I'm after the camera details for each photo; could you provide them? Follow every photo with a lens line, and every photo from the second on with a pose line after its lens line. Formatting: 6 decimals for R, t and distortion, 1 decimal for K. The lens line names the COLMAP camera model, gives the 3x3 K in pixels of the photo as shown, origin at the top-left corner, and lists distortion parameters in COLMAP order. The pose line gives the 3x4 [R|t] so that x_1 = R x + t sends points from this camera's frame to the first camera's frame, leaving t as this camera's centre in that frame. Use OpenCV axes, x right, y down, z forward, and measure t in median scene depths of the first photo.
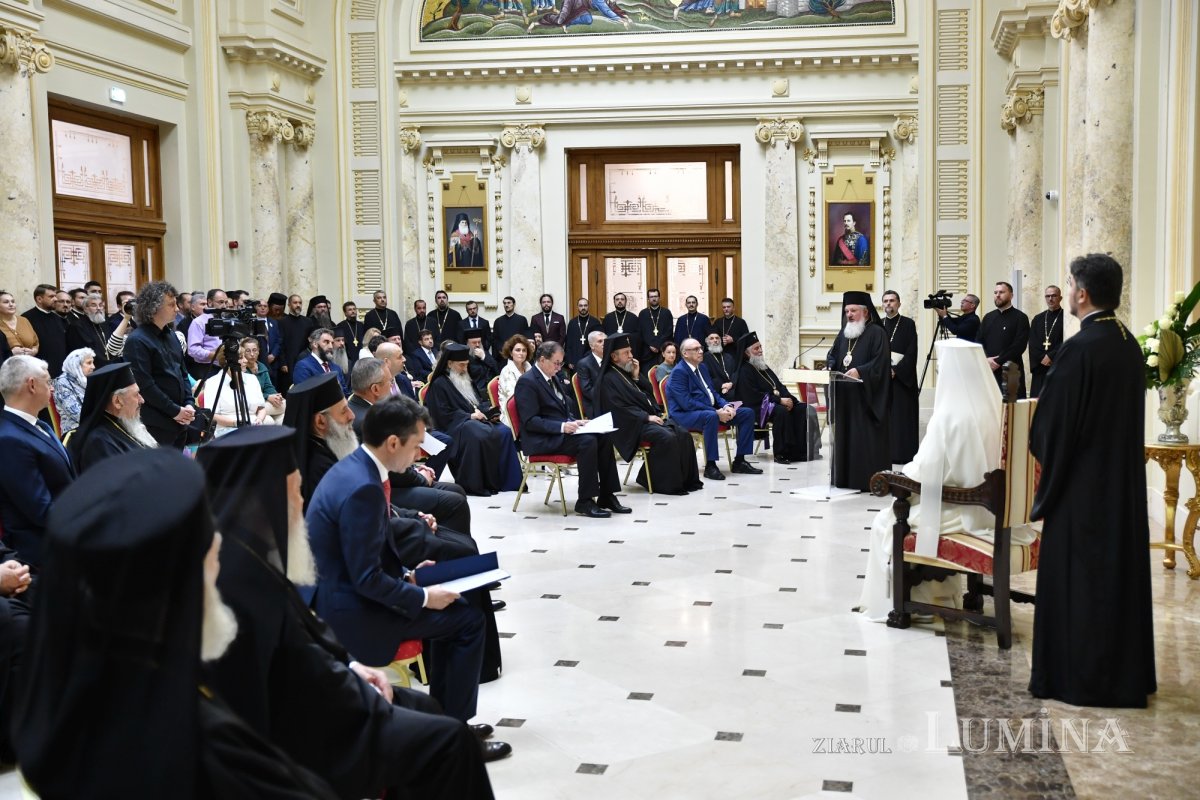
lens RADIAL K [[1320.9, 0, 661.2], [0, 1320.9, 446.2], [0, 0, 1]] dist [0.041270, 0.033226]
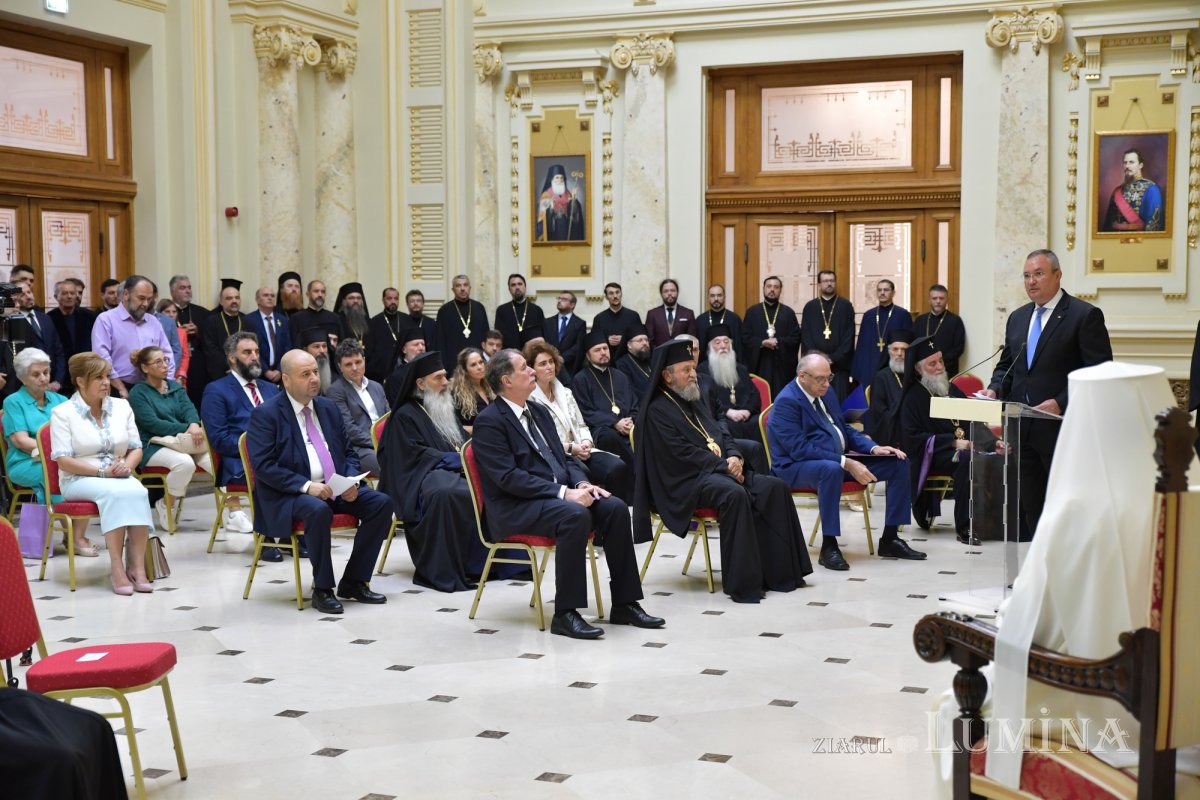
lens RADIAL K [[1744.5, 0, 597.8], [0, 1744.5, 416.5], [0, 0, 1]] dist [0.122617, 0.080321]
pose [[0.978969, 0.012847, -0.203606, 0.062758], [-0.020687, 0.999122, -0.036428, -0.010089], [0.202959, 0.039874, 0.978375, 0.109026]]
